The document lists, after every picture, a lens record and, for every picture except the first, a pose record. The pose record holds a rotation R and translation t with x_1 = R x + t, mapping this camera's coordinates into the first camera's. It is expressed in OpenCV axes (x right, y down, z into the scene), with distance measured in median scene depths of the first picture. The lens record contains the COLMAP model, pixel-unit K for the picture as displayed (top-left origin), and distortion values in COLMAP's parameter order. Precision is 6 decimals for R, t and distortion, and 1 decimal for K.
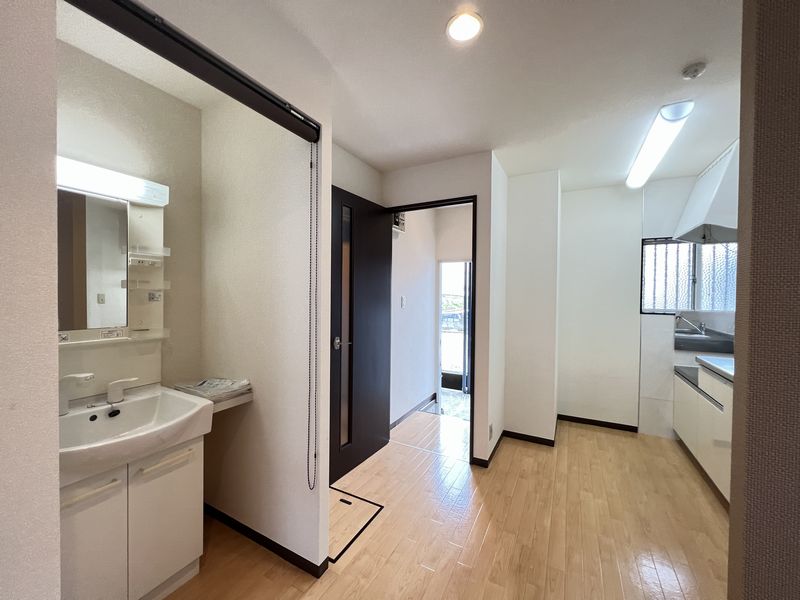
lens RADIAL K [[318.3, 0, 399.1], [0, 318.3, 298.3], [0, 0, 1]] dist [-0.003766, -0.000488]
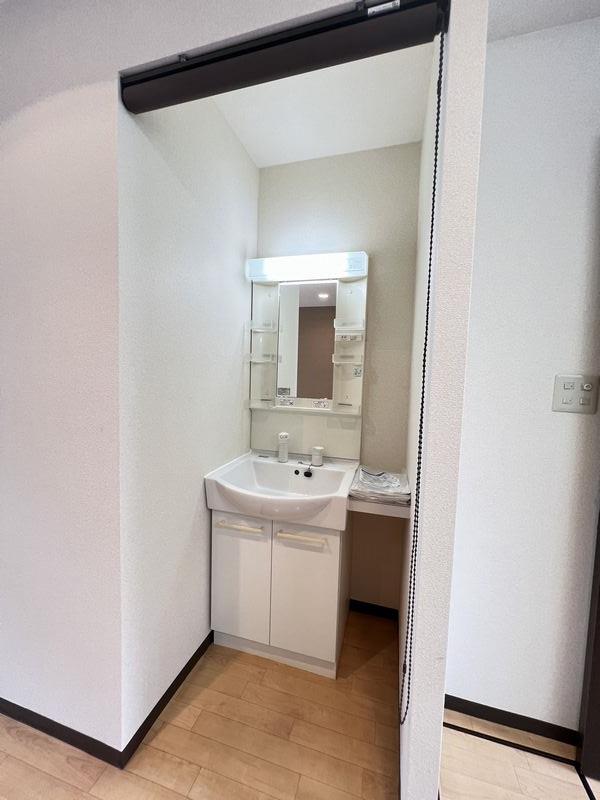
lens RADIAL K [[318.3, 0, 300.2], [0, 318.3, 399.0], [0, 0, 1]] dist [-0.003766, -0.000488]
pose [[0.211287, 0.058852, -0.975651, 0.171346], [-0.039256, 0.997891, 0.051692, 0.038855], [0.976635, 0.027378, 0.213152, 0.701475]]
